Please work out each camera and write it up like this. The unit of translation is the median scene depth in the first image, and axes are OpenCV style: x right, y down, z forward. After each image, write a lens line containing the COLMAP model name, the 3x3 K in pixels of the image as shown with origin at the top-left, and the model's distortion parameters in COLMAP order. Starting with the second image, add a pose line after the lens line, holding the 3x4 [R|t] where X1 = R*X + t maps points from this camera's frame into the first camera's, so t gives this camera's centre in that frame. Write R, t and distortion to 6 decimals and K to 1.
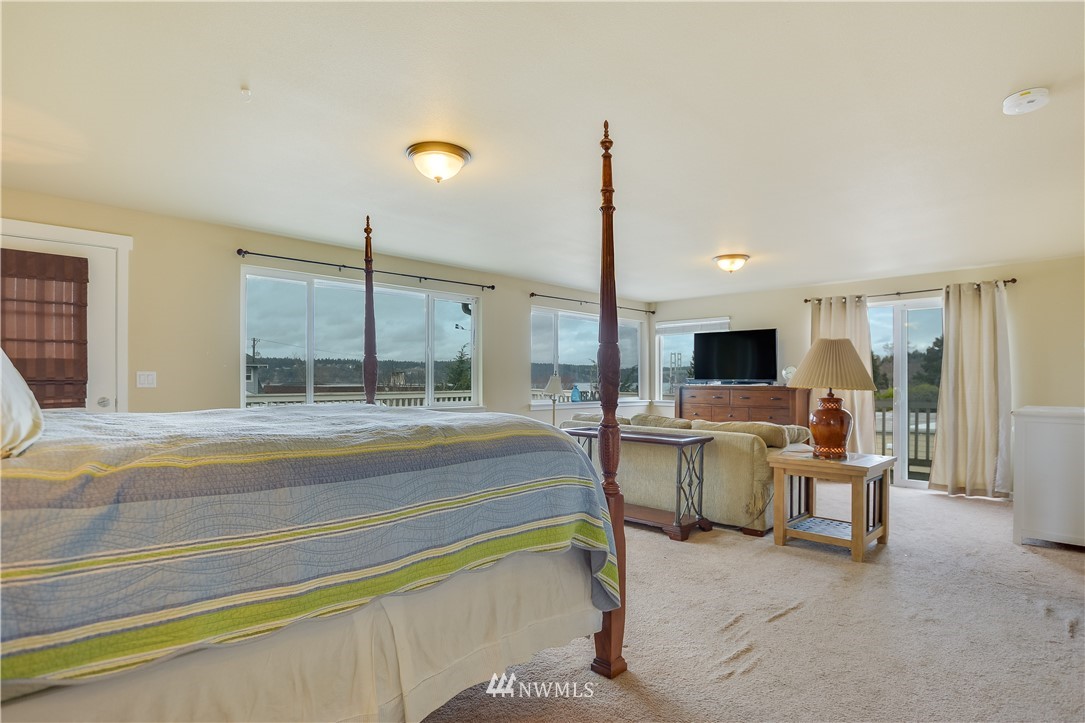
lens RADIAL K [[550.8, 0, 562.0], [0, 550.8, 383.6], [0, 0, 1]] dist [-0.009627, -0.000292]
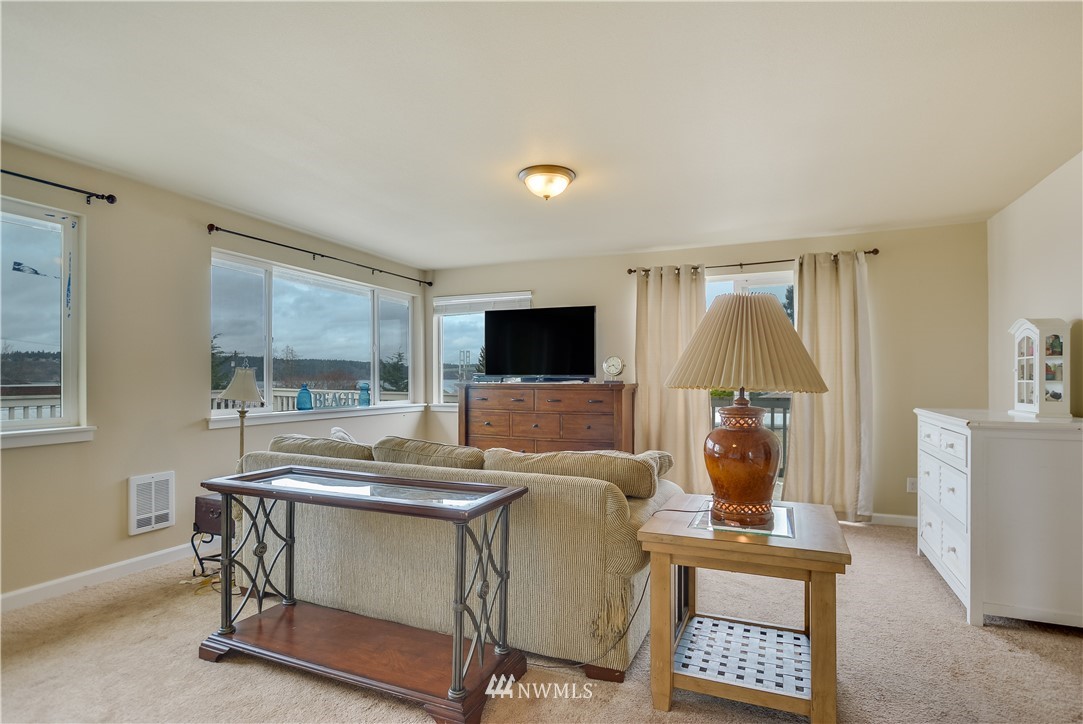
lens RADIAL K [[549.8, 0, 547.0], [0, 549.8, 370.6], [0, 0, 1]] dist [-0.009627, -0.000292]
pose [[0.938369, 0.002050, 0.345630, 0.090021], [0.004314, 0.999835, -0.017642, -0.000667], [-0.345609, 0.018045, 0.938205, 0.398702]]
